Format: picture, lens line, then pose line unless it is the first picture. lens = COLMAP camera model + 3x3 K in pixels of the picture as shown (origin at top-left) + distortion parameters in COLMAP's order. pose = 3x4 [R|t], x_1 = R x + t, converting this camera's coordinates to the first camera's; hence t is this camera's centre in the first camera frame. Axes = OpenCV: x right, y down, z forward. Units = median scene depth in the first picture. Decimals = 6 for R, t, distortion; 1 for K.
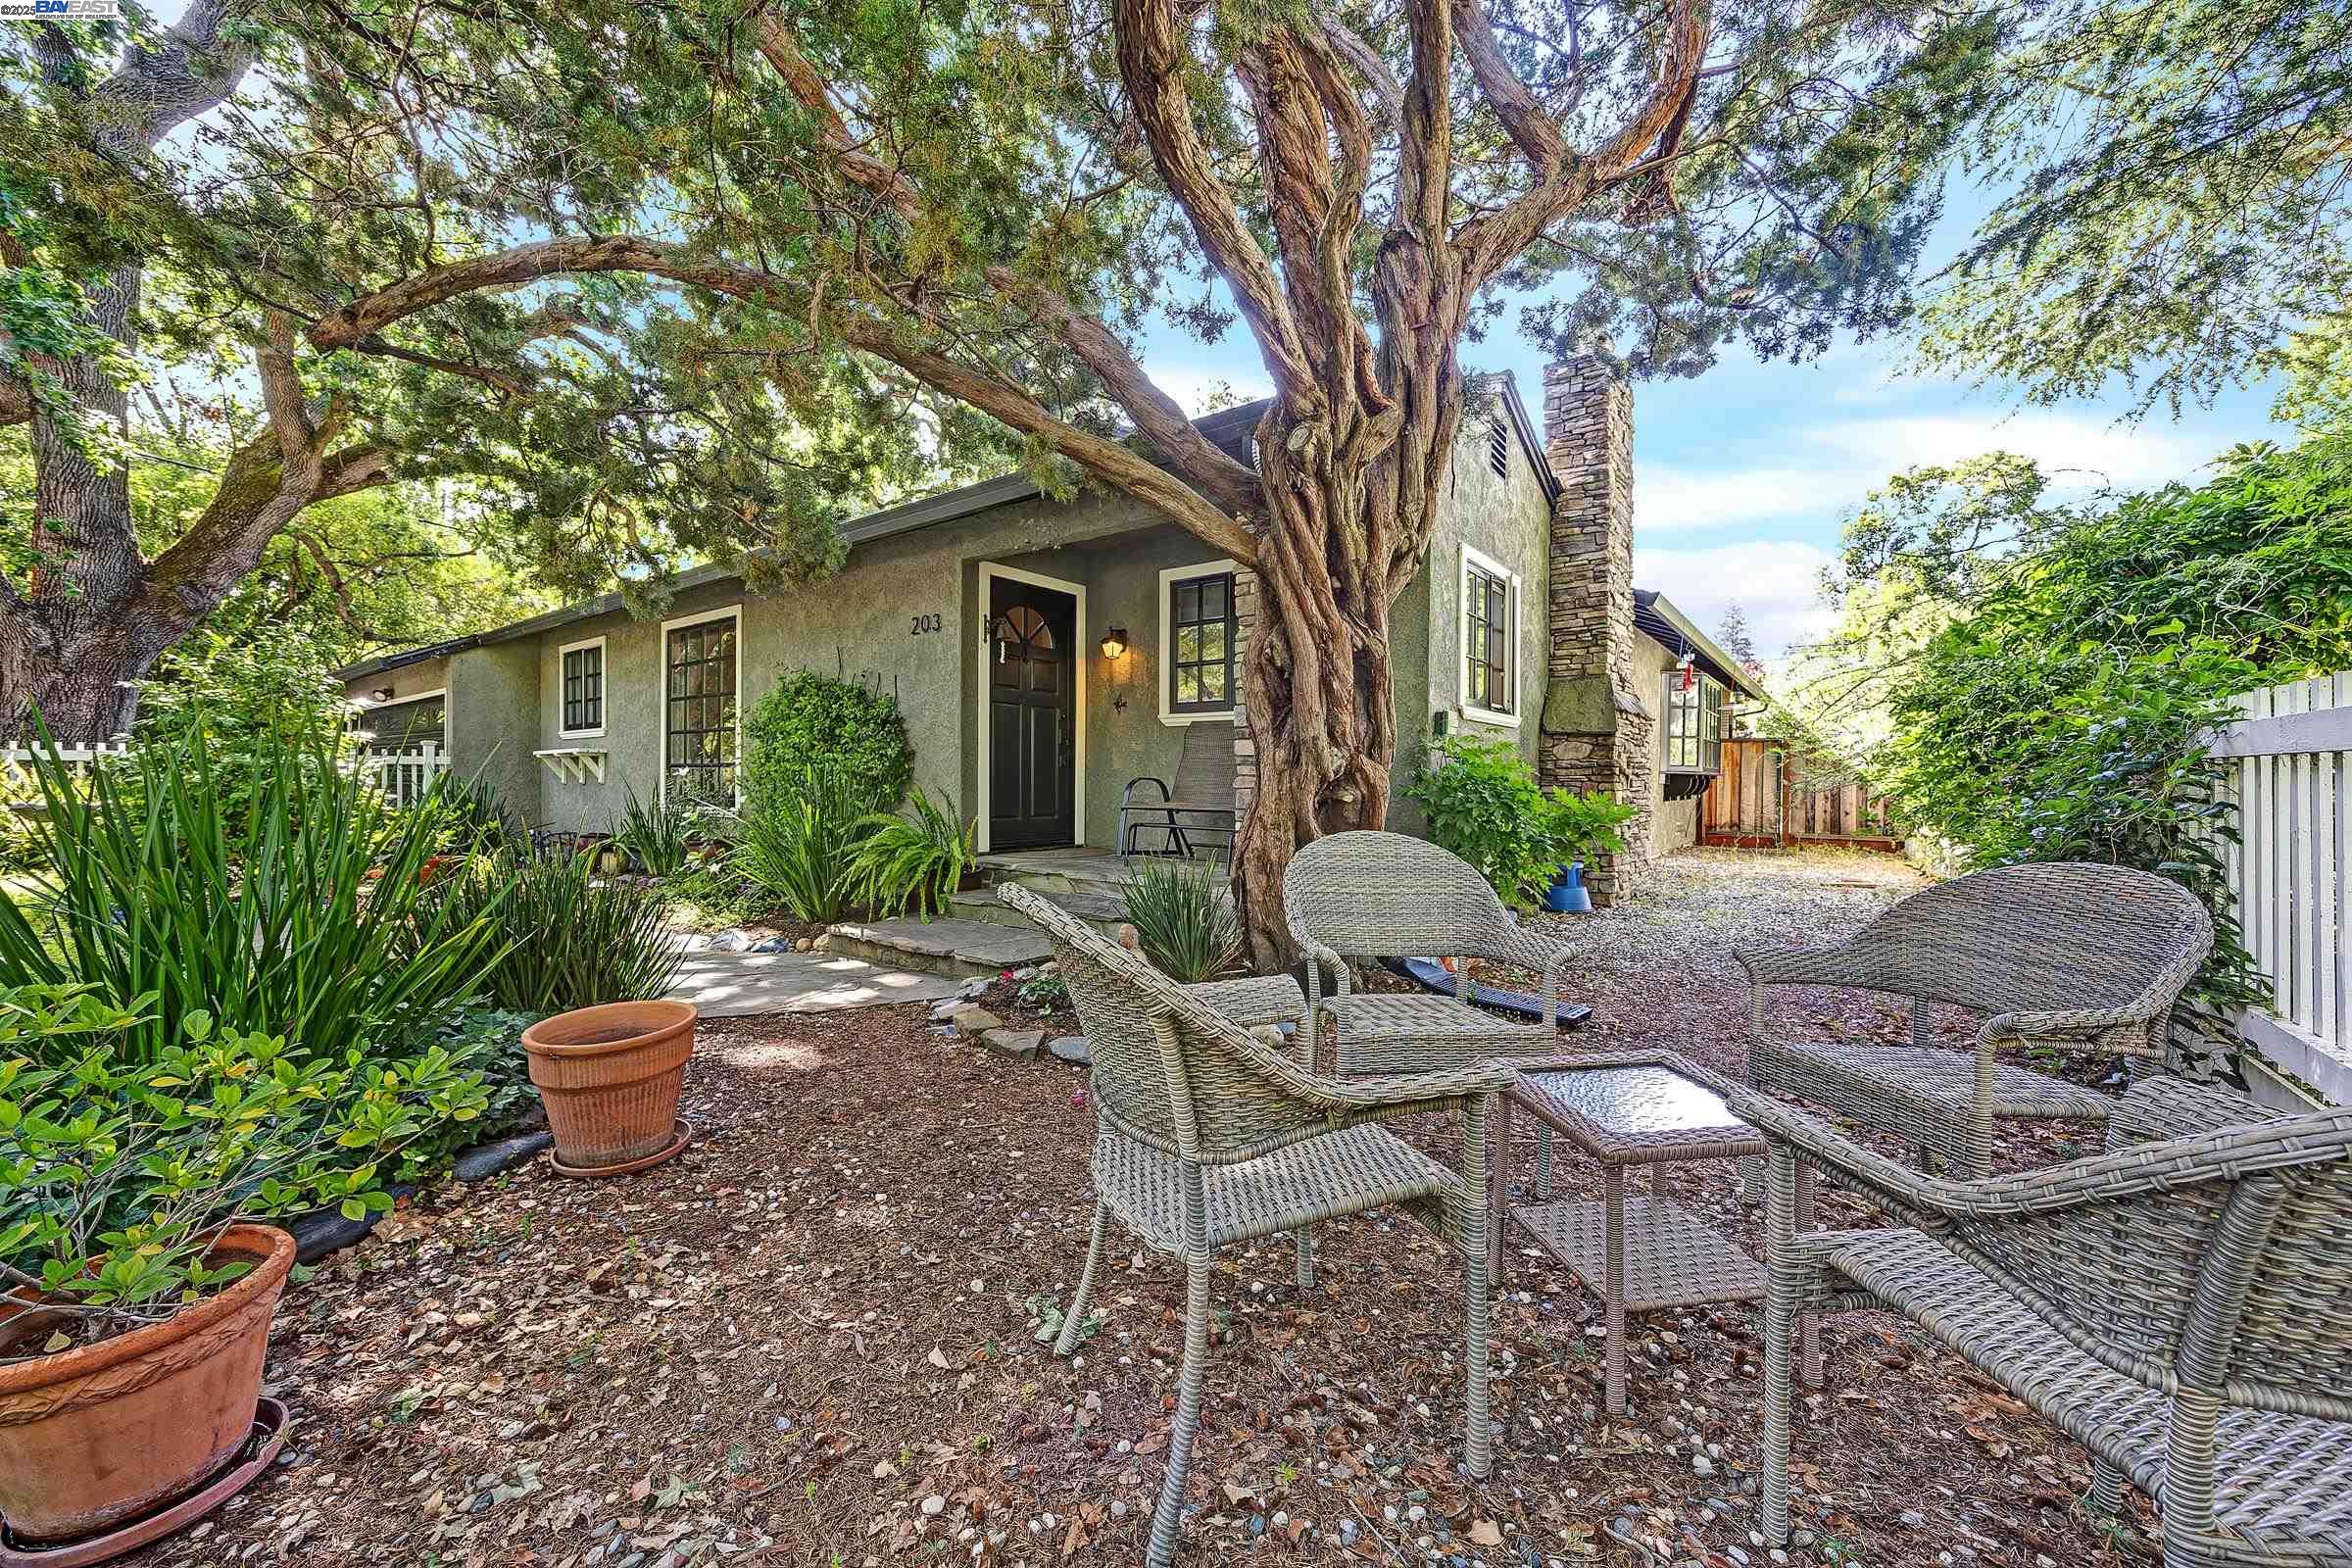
lens RADIAL K [[910.2, 0, 1176.0], [0, 910.2, 784.0], [0, 0, 1]] dist [-0.000384, -0.000069]
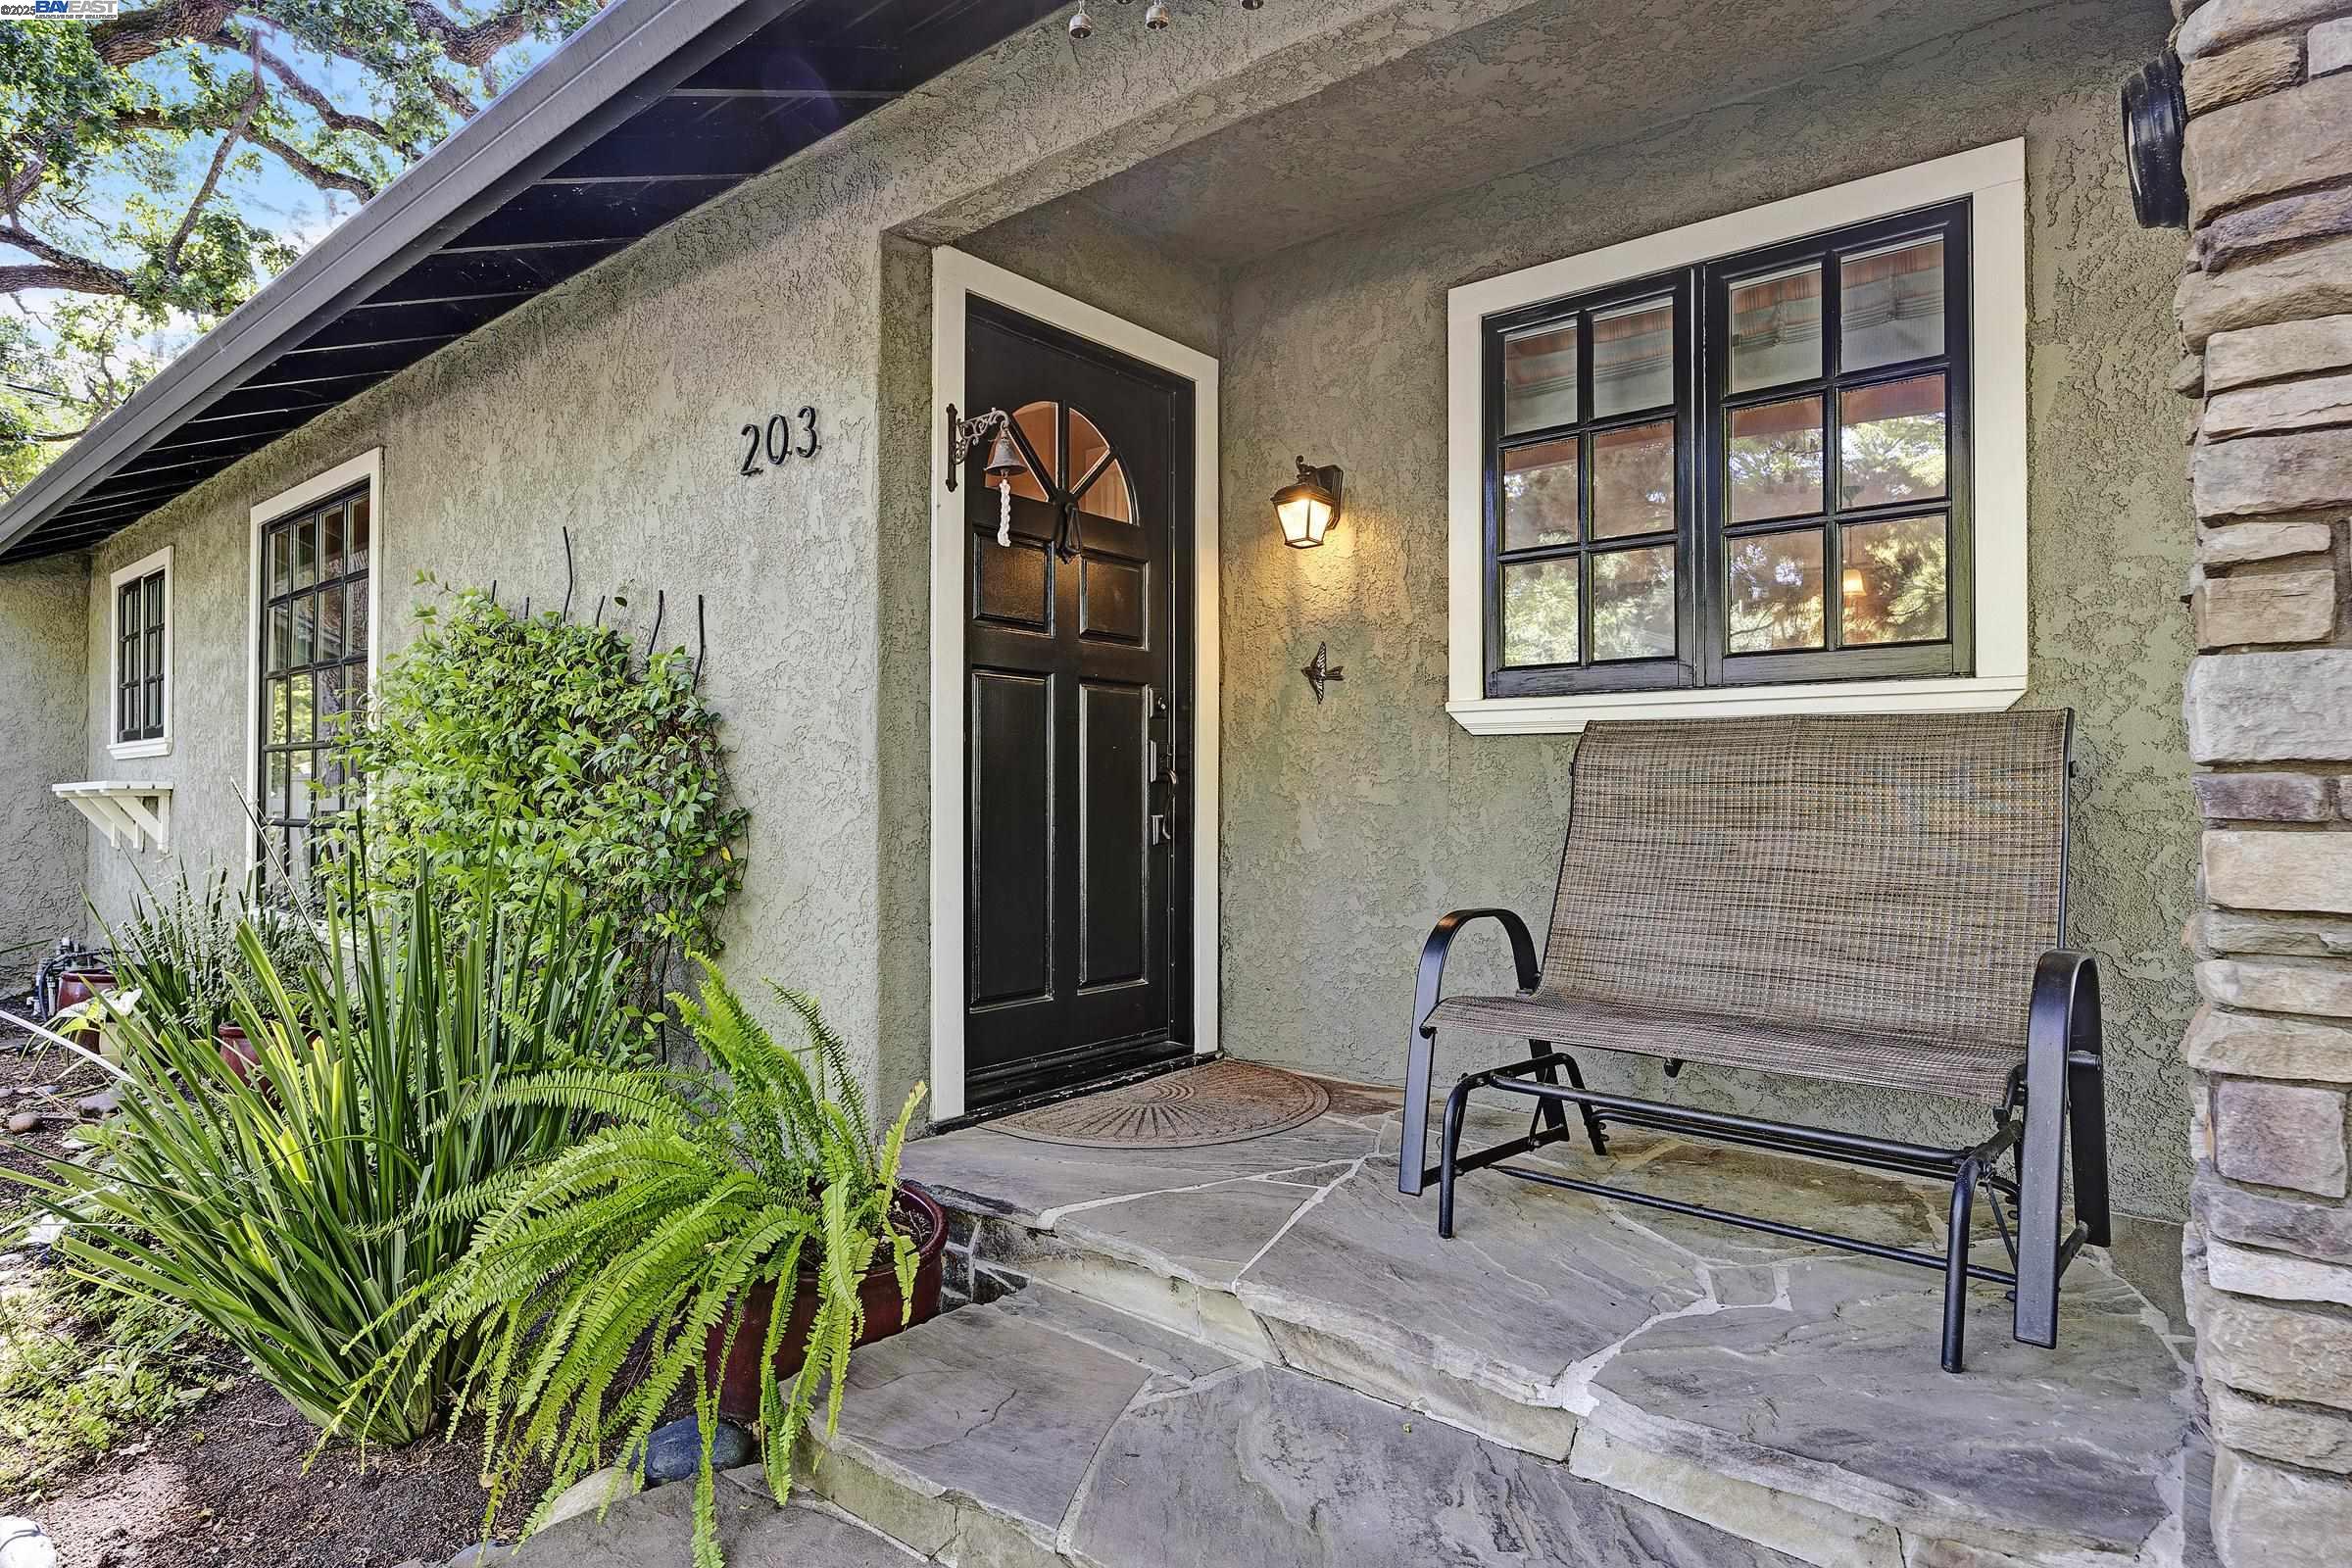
lens RADIAL K [[1340.0, 0, 1176.0], [0, 1340.0, 784.0], [0, 0, 1]] dist [-0.001415, -0.000098]
pose [[0.999018, -0.004948, -0.044033, -0.102201], [0.004263, 0.999869, -0.015642, -0.037660], [0.044105, 0.015438, 0.998908, 0.495386]]
